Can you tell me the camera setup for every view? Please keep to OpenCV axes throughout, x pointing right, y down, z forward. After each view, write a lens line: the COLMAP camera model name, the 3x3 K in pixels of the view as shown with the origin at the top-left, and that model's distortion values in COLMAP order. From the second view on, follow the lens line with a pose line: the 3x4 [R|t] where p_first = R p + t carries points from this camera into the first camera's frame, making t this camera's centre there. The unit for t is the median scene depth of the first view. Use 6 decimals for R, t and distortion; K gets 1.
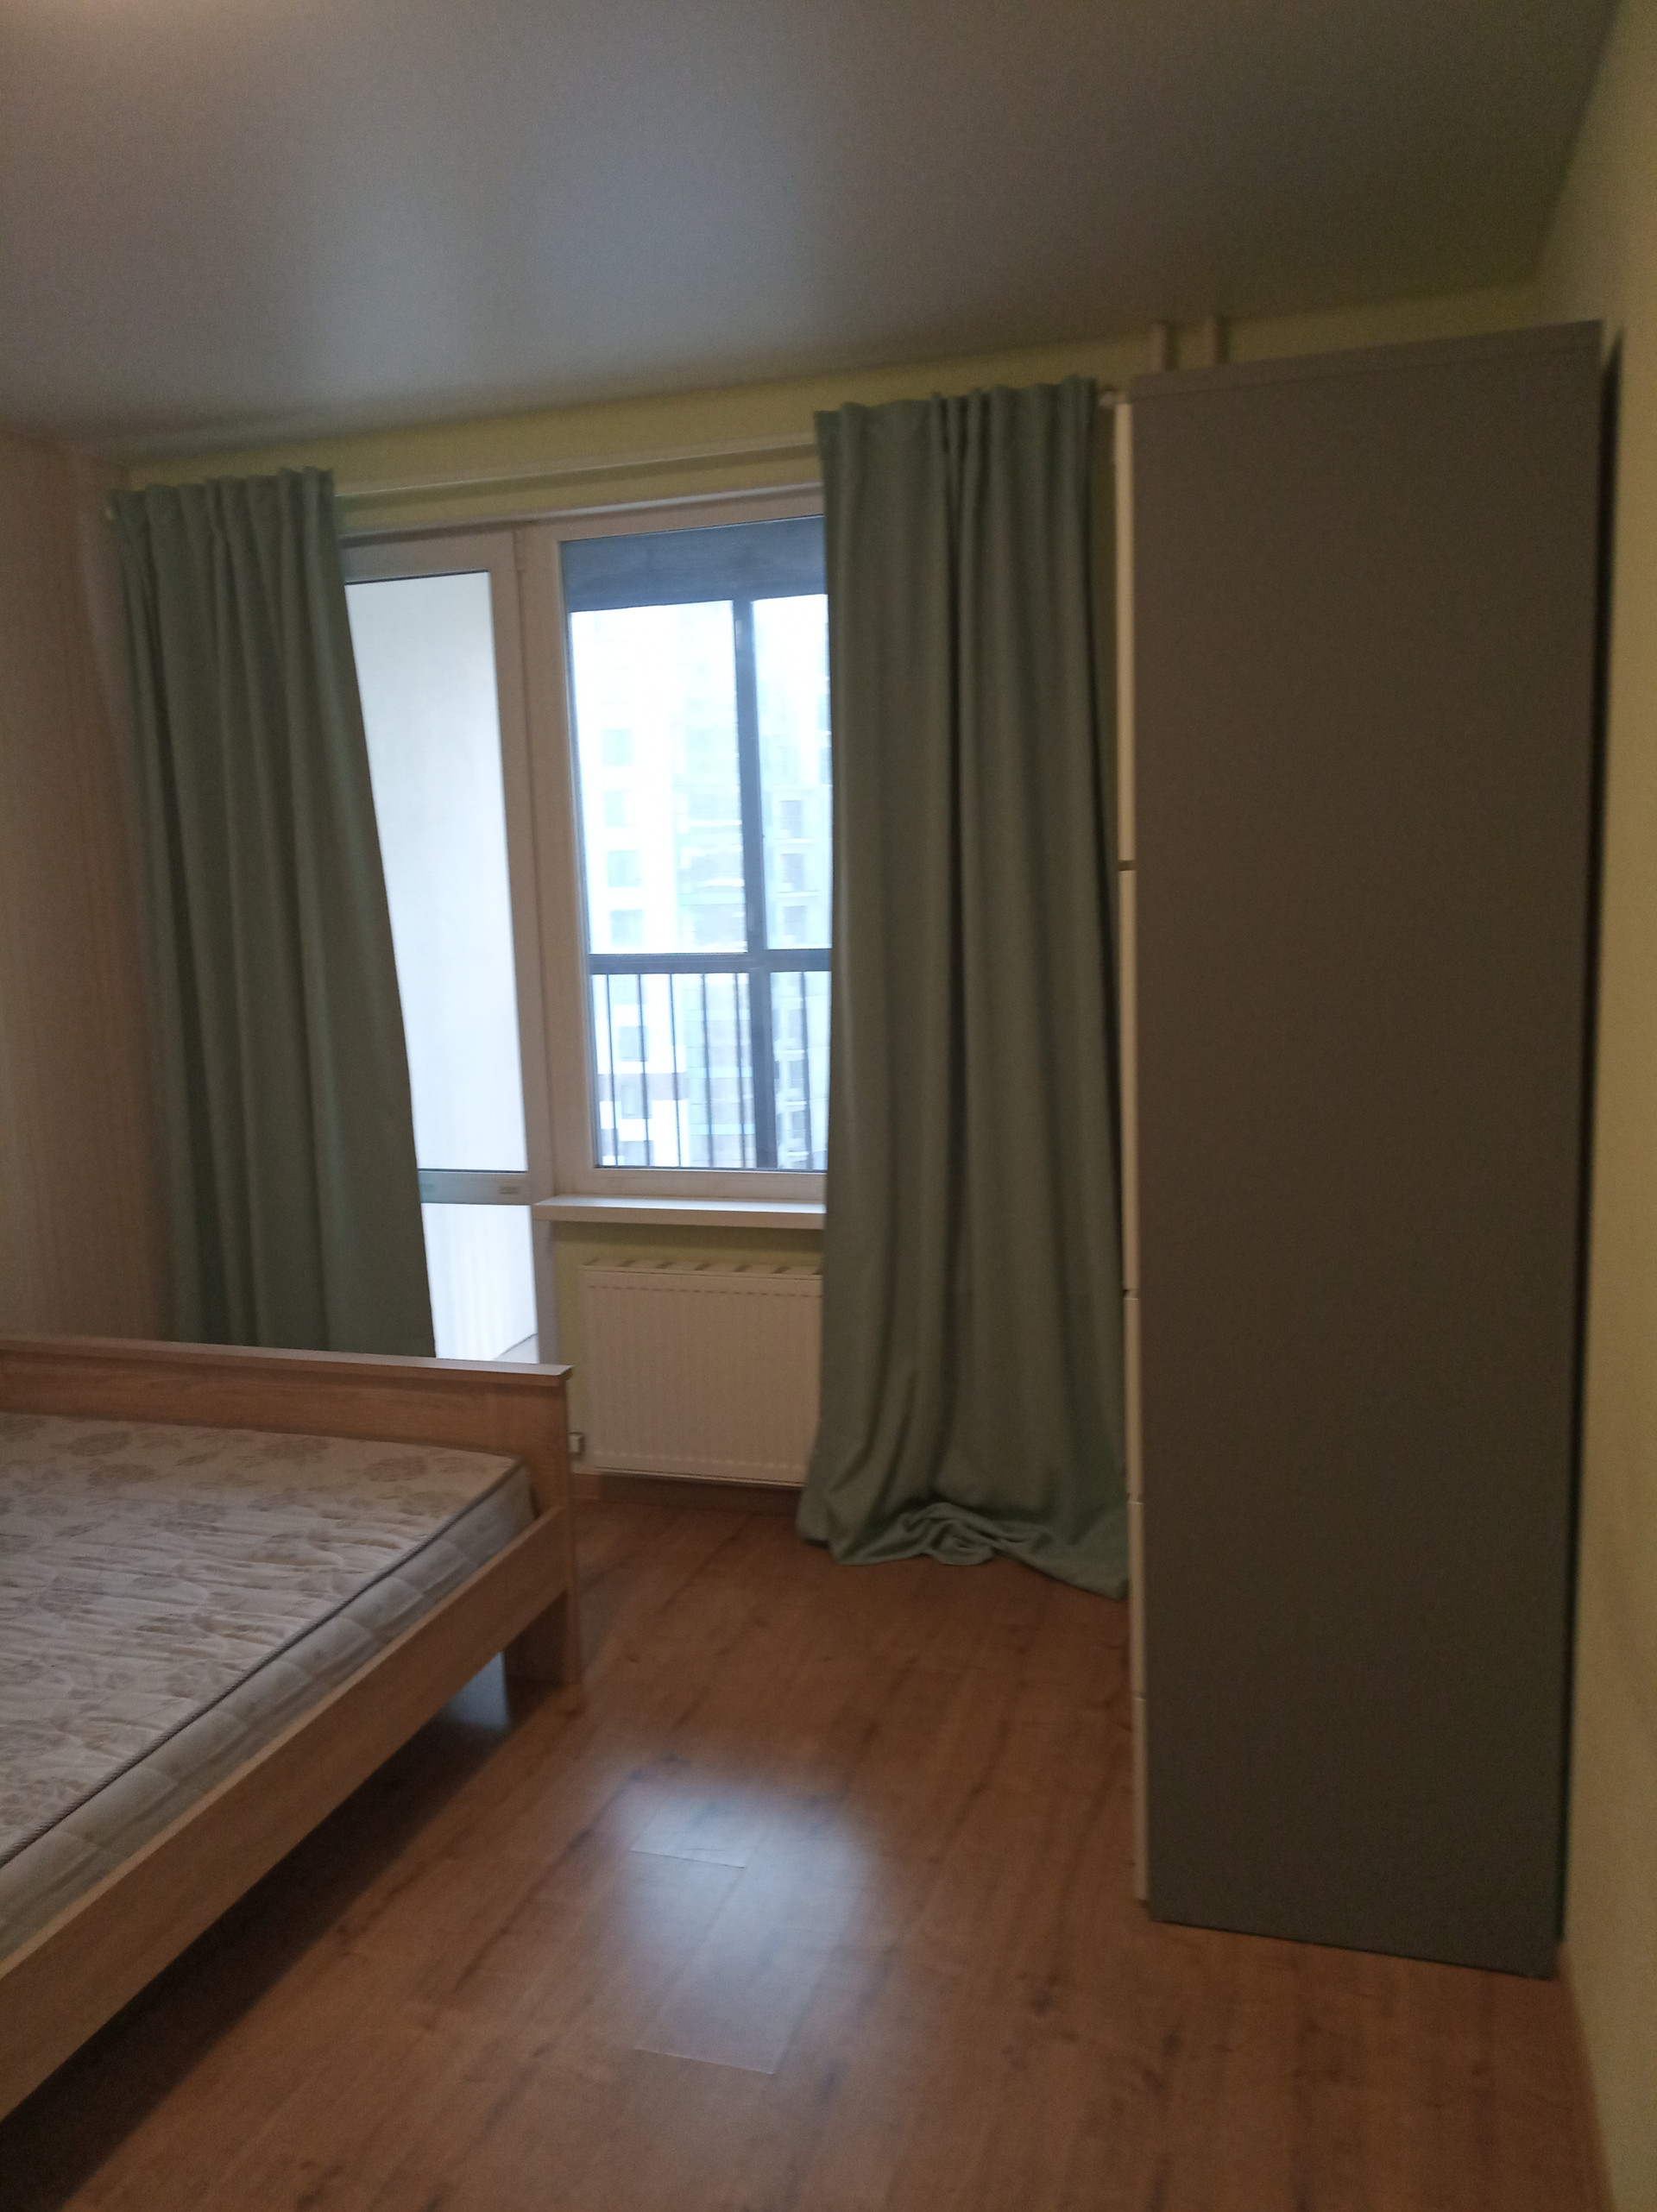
lens RADIAL K [[1741.8, 0, 825.8], [0, 1741.8, 1090.5], [0, 0, 1]] dist [0.020155, -0.061748]
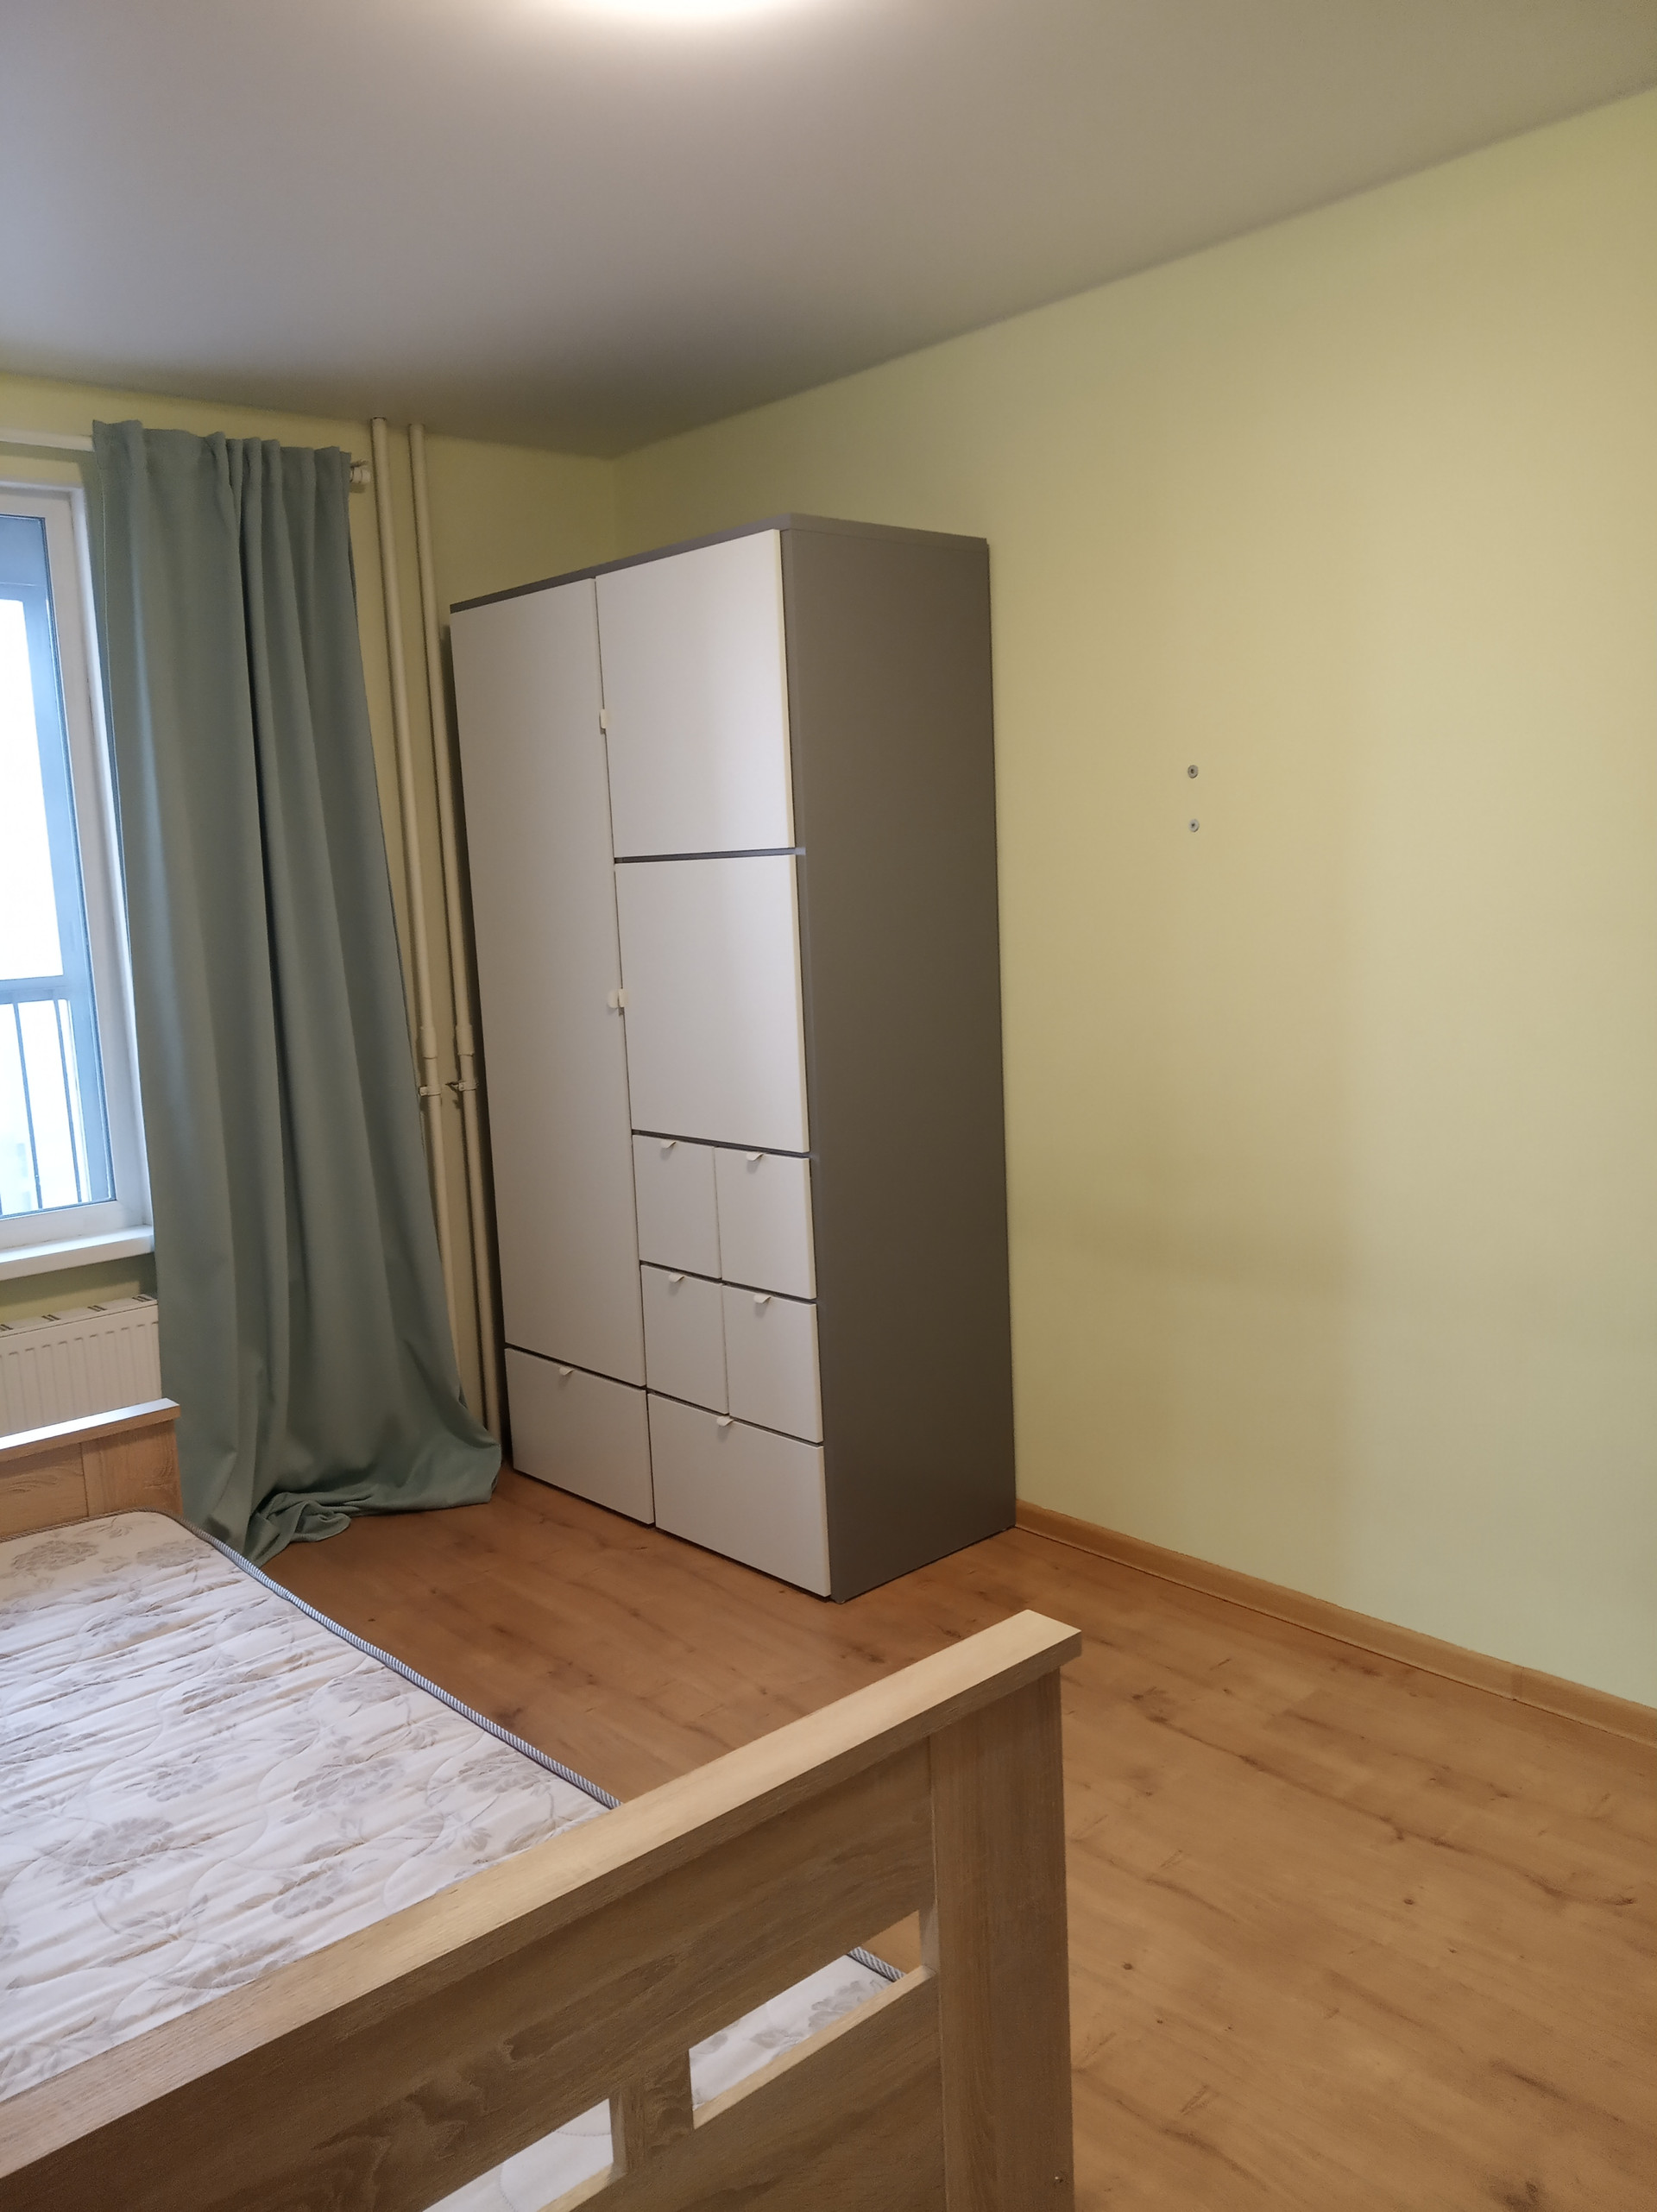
lens RADIAL K [[1741.8, 0, 823.9], [0, 1741.8, 1115.5], [0, 0, 1]] dist [0.020155, -0.061748]
pose [[0.490747, -0.114125, 0.863796, -0.821147], [0.151428, 0.987469, 0.044434, 0.021984], [-0.858043, 0.108997, 0.501879, 0.226314]]
